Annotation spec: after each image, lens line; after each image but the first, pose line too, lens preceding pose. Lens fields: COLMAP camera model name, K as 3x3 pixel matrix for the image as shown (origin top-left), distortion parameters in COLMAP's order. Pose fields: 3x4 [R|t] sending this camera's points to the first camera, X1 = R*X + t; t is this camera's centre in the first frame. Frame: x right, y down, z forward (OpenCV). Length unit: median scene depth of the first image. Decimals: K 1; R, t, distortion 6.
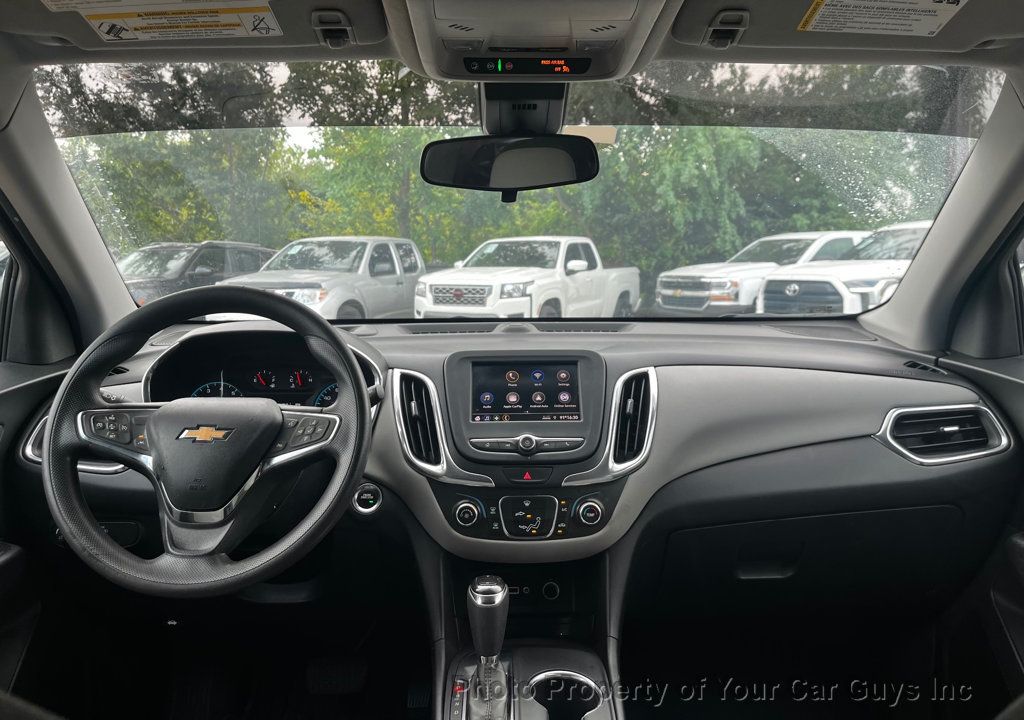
lens RADIAL K [[791.3, 0, 512.0], [0, 791.3, 360.0], [0, 0, 1]] dist [0.040441, -0.001411]
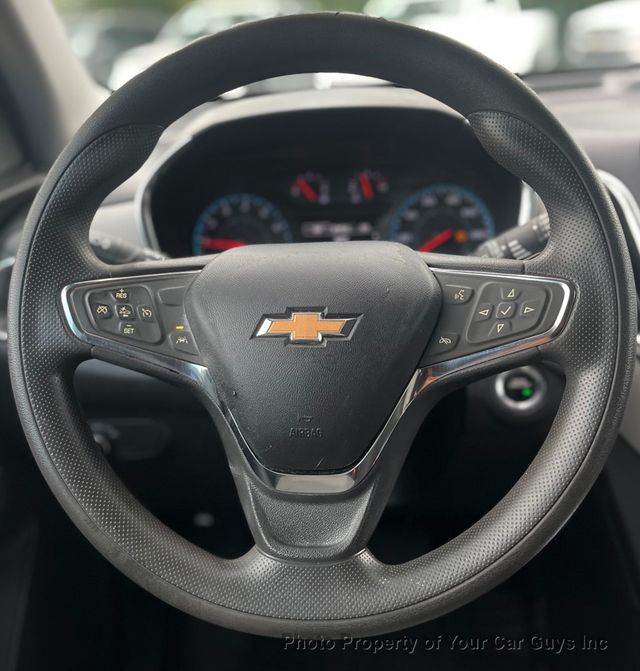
lens RADIAL K [[679.0, 0, 320.2], [0, 679.0, 343.3], [0, 0, 1]] dist [0.068051, -0.096389]
pose [[0.993700, -0.020946, -0.110098, -0.273314], [0.052478, 0.954989, 0.291963, -0.018496], [0.099027, -0.295901, 0.950072, 0.489634]]
